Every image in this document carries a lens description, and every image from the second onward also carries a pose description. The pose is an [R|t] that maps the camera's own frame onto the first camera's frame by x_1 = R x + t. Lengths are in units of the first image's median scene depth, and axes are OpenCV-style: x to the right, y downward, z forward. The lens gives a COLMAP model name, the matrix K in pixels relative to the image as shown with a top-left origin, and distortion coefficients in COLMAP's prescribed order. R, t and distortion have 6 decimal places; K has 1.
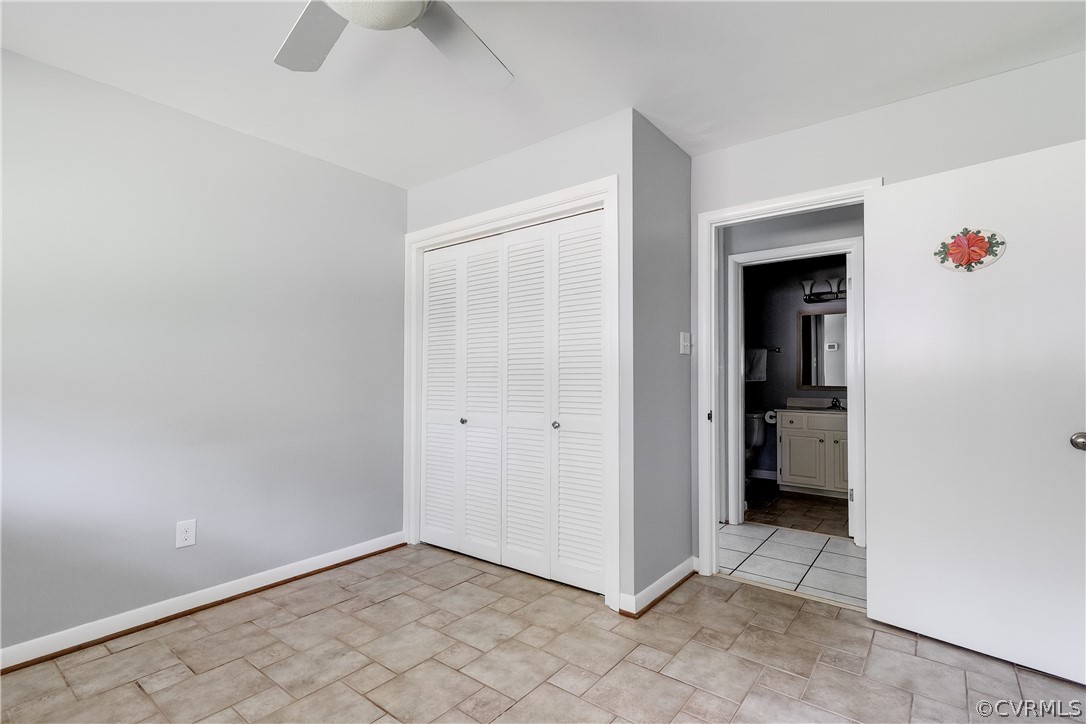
lens RADIAL K [[496.3, 0, 547.7], [0, 496.3, 364.8], [0, 0, 1]] dist [0.004874, 0.000662]
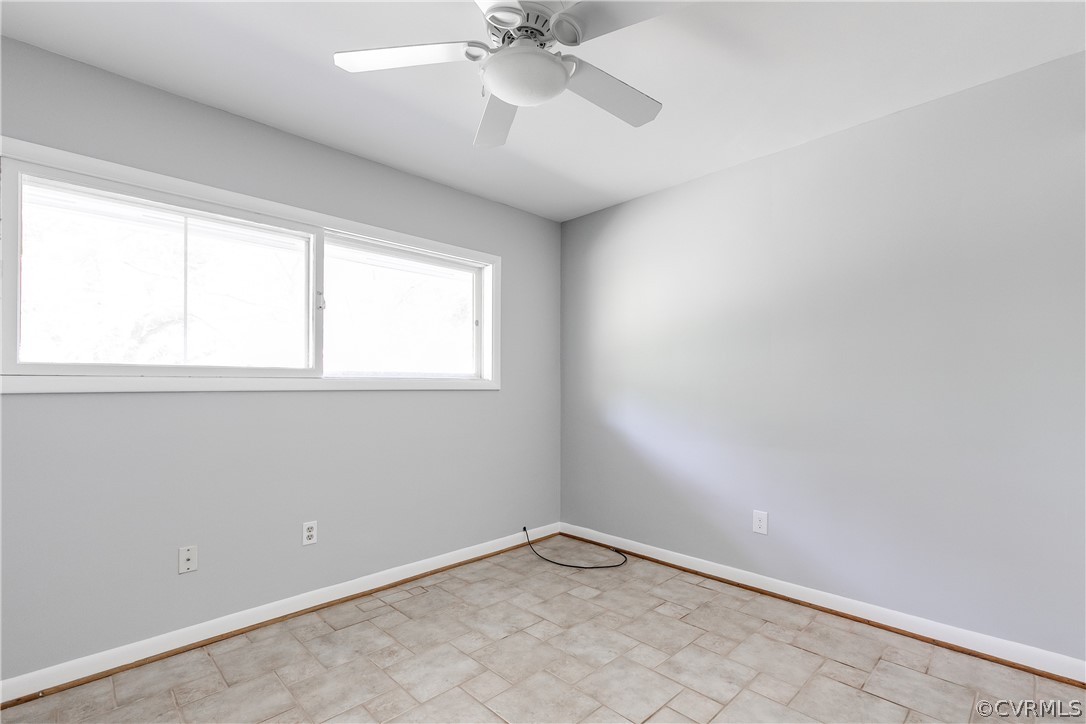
lens RADIAL K [[496.3, 0, 548.0], [0, 496.3, 368.9], [0, 0, 1]] dist [0.004874, 0.000662]
pose [[-0.124741, -0.029149, -0.991761, 0.536749], [0.029652, 0.999012, -0.033092, 0.005533], [0.991746, -0.033536, -0.123753, 0.719645]]
